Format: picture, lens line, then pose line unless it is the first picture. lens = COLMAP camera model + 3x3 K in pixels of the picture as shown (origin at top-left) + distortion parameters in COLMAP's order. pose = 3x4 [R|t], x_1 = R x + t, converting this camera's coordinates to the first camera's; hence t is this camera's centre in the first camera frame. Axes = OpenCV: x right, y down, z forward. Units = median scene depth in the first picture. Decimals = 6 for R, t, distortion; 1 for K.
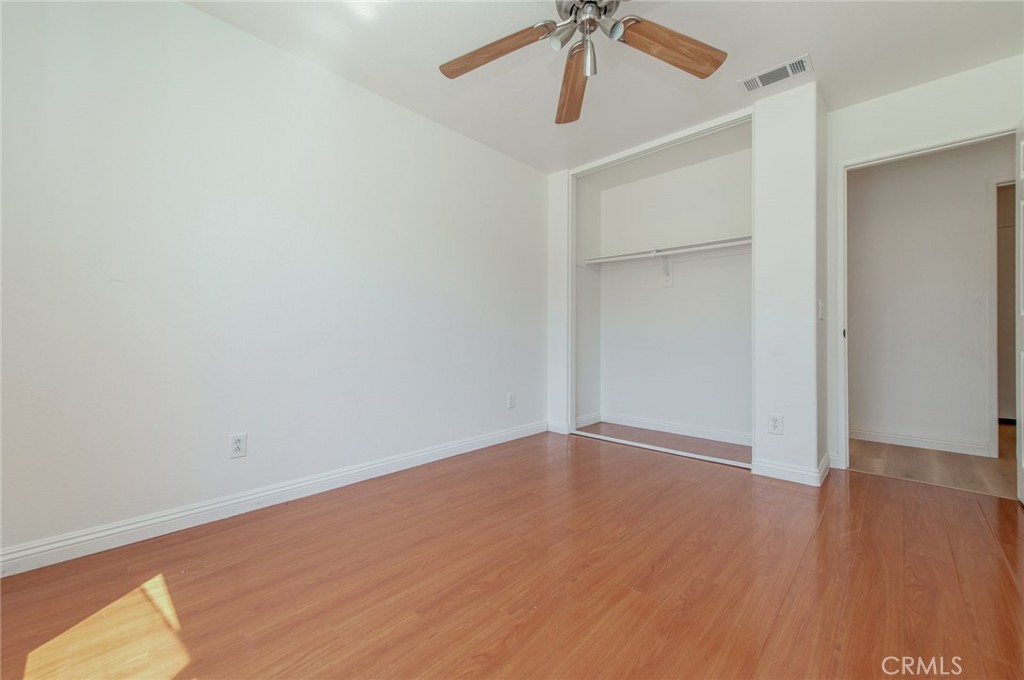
lens RADIAL K [[401.8, 0, 510.0], [0, 401.8, 340.2], [0, 0, 1]] dist [0.015567, -0.003682]
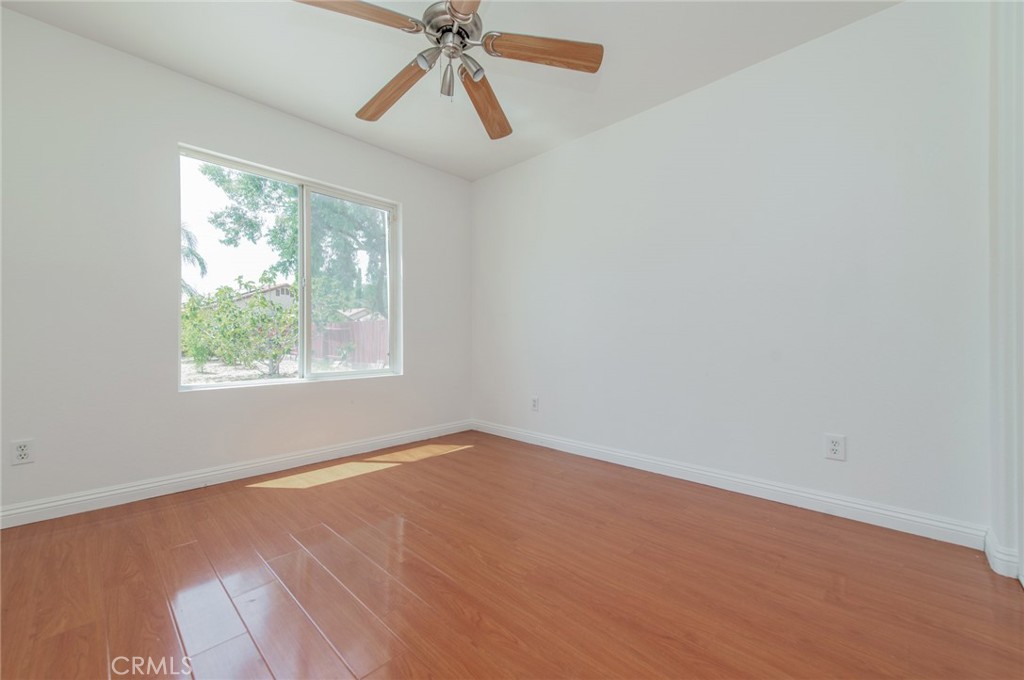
lens RADIAL K [[401.8, 0, 506.5], [0, 401.8, 344.8], [0, 0, 1]] dist [0.015567, -0.003682]
pose [[-0.032572, 0.012541, -0.999391, 1.156491], [0.019787, 0.999733, 0.011901, -0.013065], [0.999274, -0.019387, -0.032811, 1.055150]]
